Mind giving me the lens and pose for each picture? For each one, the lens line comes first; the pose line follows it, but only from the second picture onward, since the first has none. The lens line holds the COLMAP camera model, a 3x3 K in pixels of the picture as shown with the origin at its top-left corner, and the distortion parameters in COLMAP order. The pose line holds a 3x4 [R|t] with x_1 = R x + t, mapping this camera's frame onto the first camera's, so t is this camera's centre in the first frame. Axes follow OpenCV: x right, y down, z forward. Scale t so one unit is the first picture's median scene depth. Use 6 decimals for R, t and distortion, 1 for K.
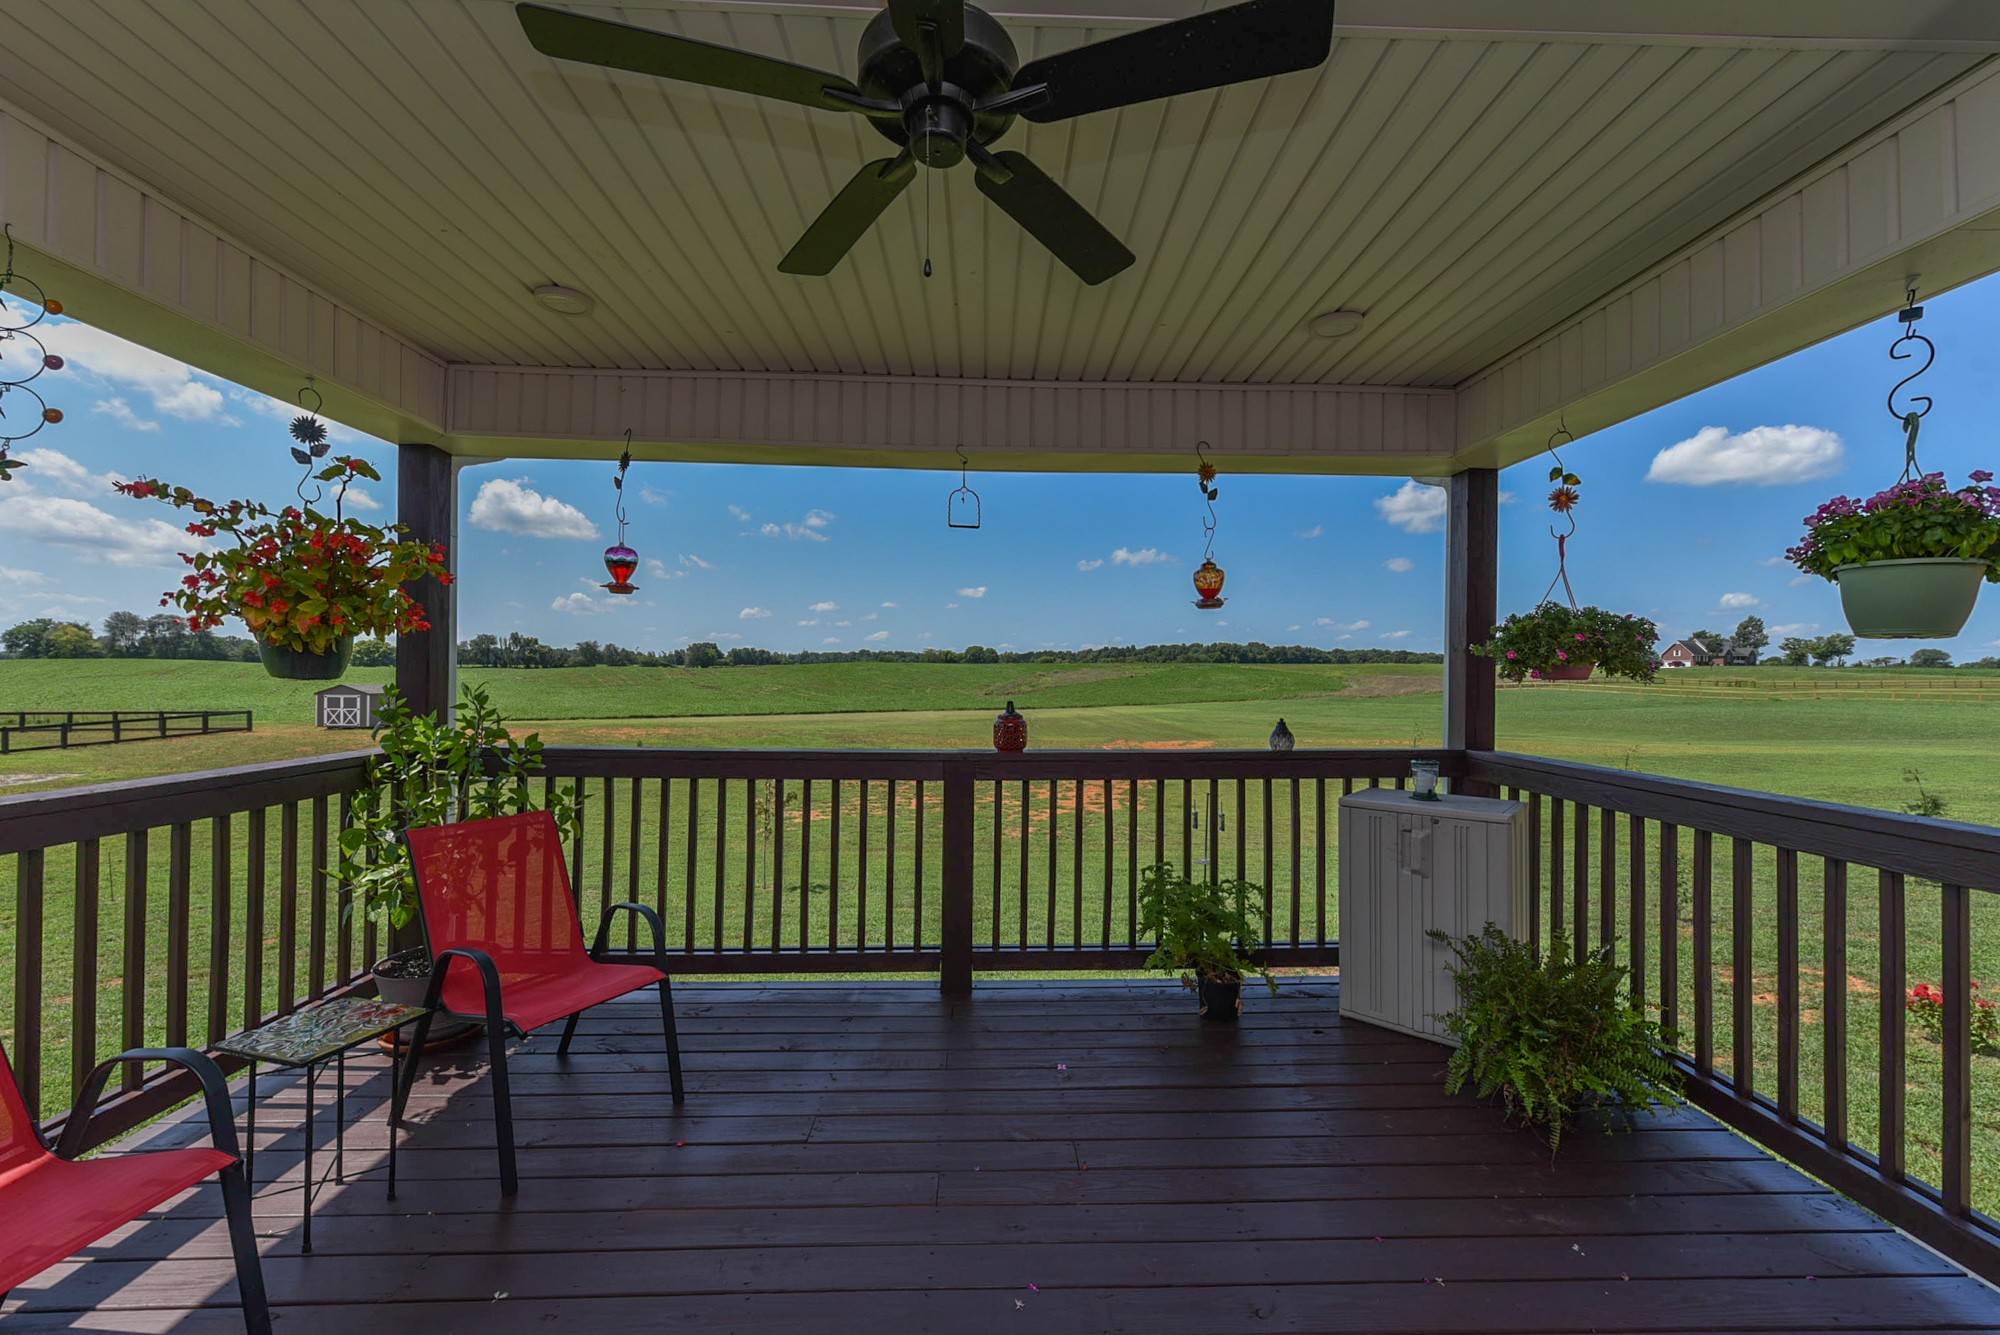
lens RADIAL K [[782.5, 0, 1004.6], [0, 782.5, 674.3], [0, 0, 1]] dist [0.002138, -0.000199]
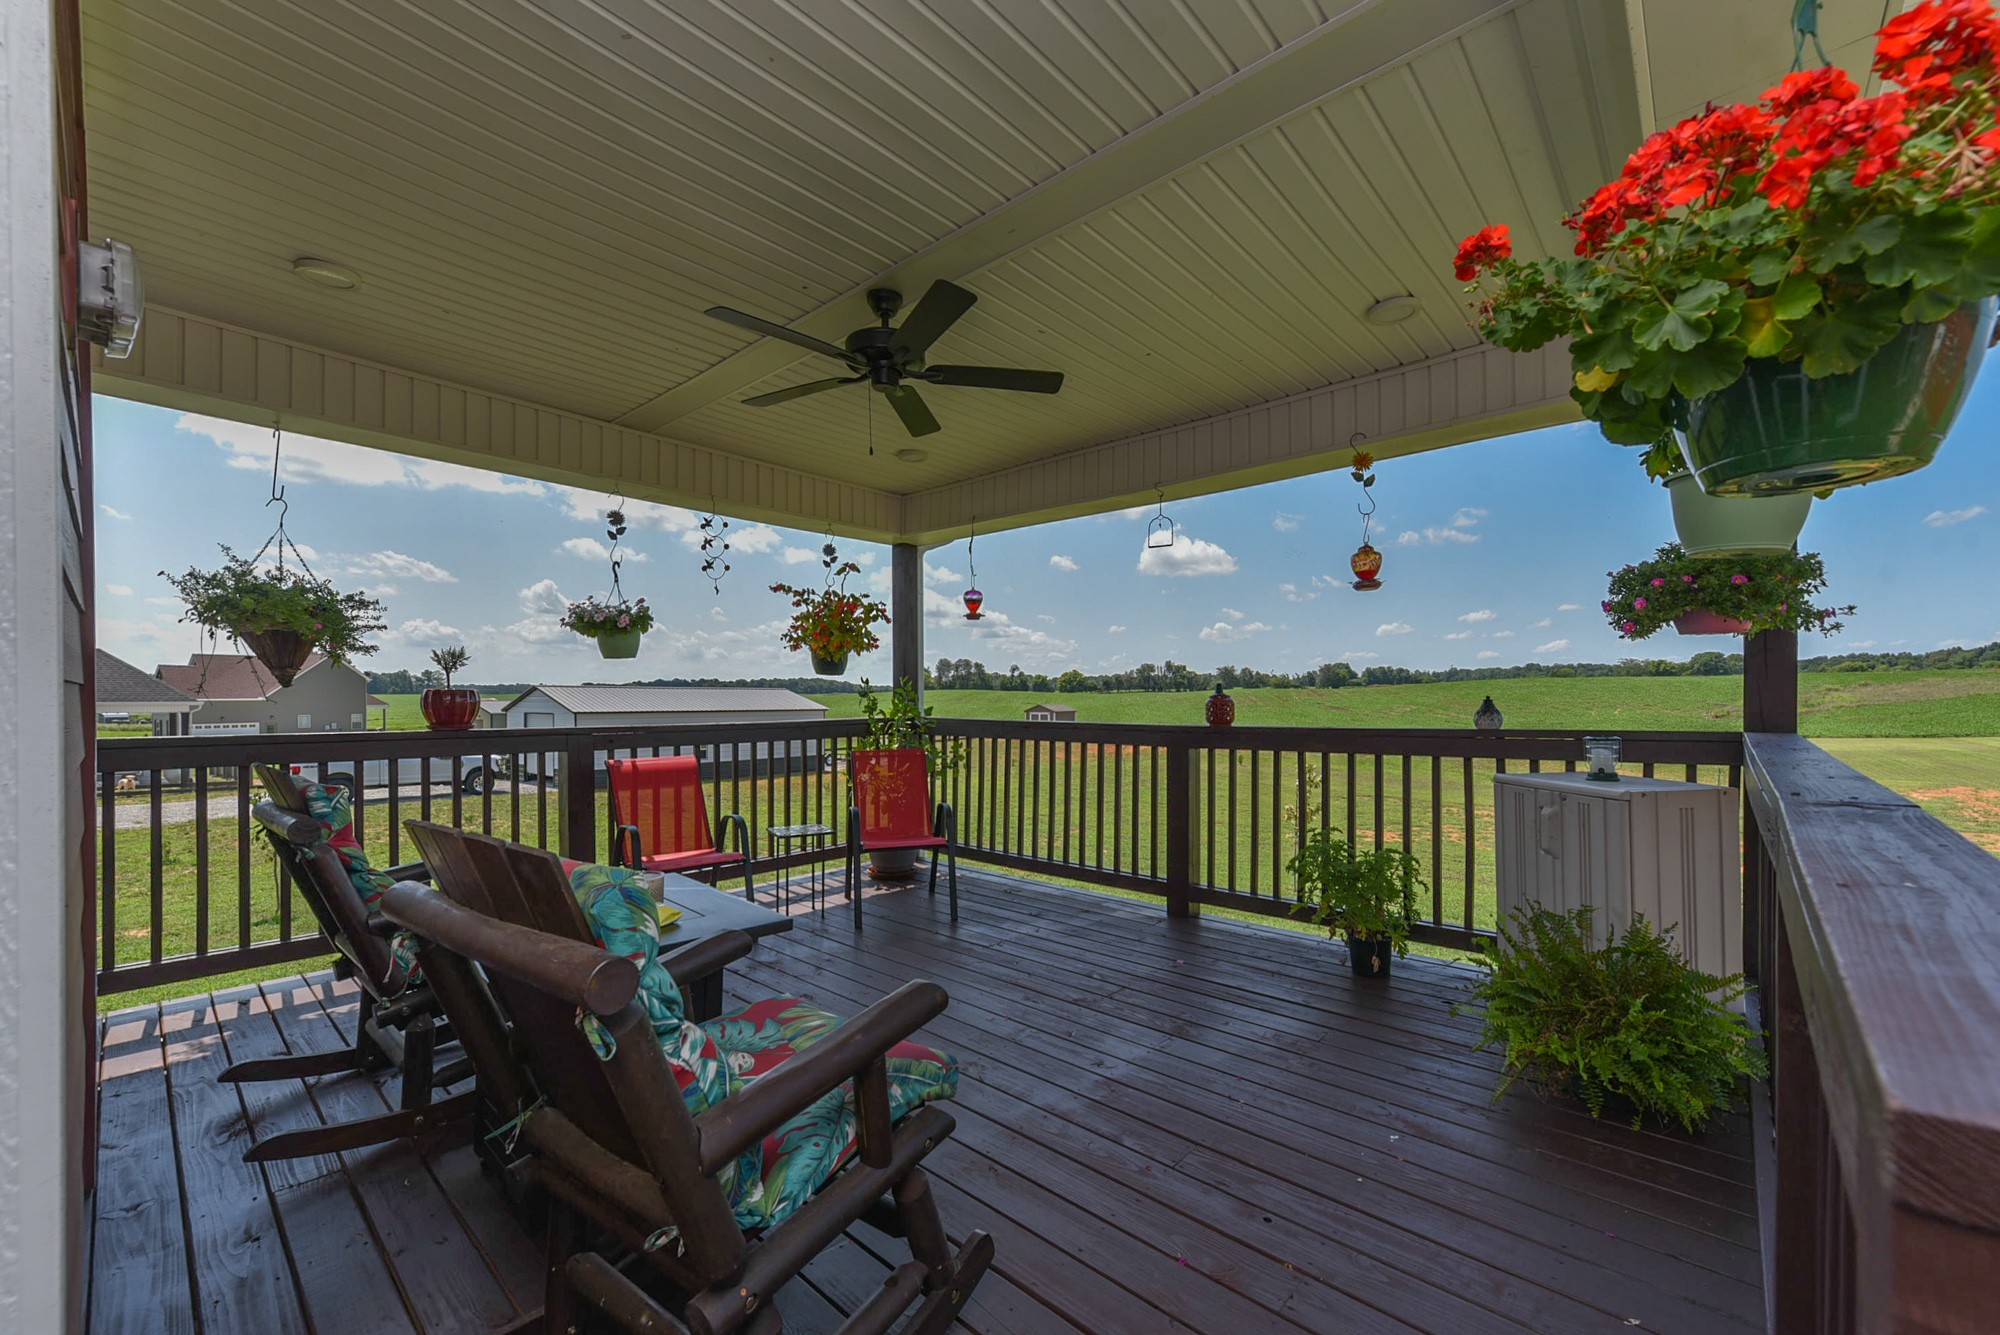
lens RADIAL K [[786.5, 0, 1008.2], [0, 786.5, 689.0], [0, 0, 1]] dist [0.006380, -0.000364]
pose [[0.721293, -0.019245, -0.692363, 0.616962], [0.013470, 0.999815, -0.013758, 0.055487], [0.692499, 0.000597, 0.721418, -0.098309]]
